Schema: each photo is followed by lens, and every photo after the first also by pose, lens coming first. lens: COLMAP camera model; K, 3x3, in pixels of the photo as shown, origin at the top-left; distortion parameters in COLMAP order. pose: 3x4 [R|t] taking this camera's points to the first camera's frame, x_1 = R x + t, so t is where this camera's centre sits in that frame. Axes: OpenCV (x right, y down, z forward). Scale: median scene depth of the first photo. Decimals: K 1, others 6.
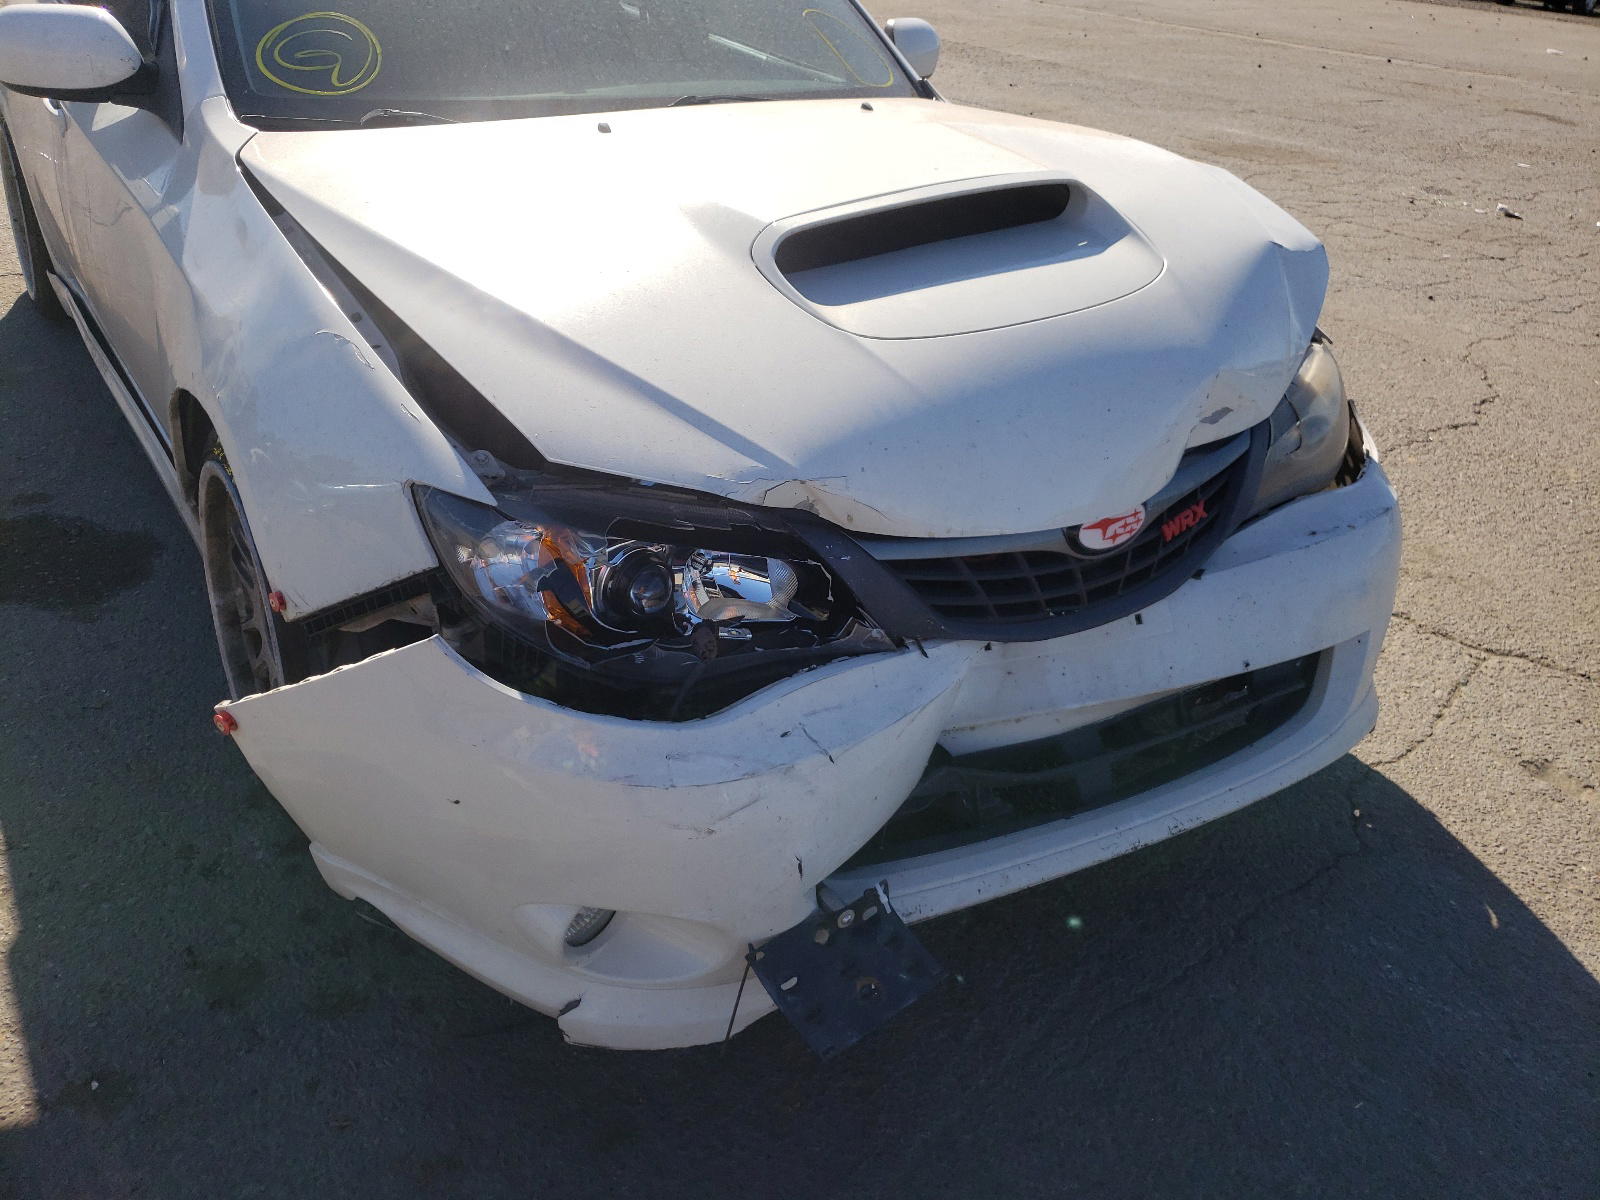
lens RADIAL K [[1273.6, 0, 794.0], [0, 1273.6, 598.8], [0, 0, 1]] dist [0.067713, -0.034871]
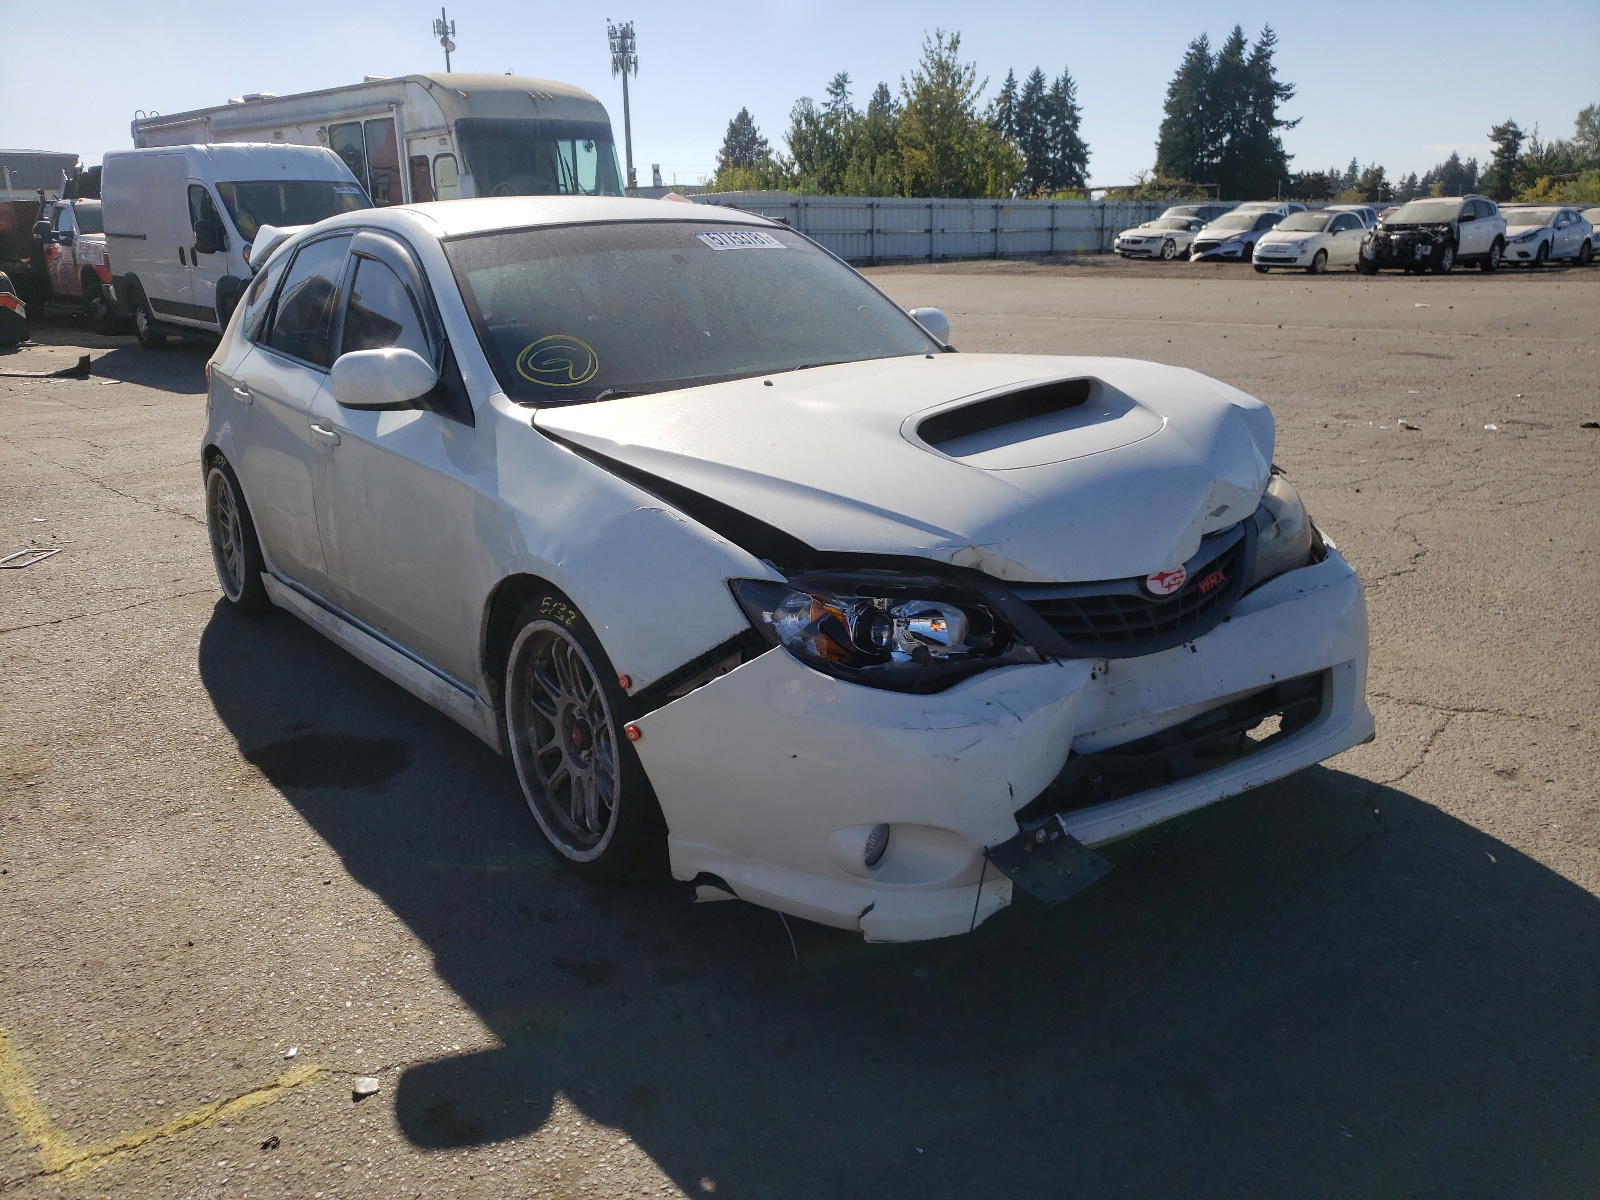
lens RADIAL K [[1226.6, 0, 802.3], [0, 1226.6, 599.2], [0, 0, 1]] dist [0.049709, 0.001437]
pose [[0.993637, -0.111056, 0.018775, -0.182061], [0.112476, 0.969605, -0.217289, 0.208931], [0.005927, 0.218018, 0.975927, -0.355953]]
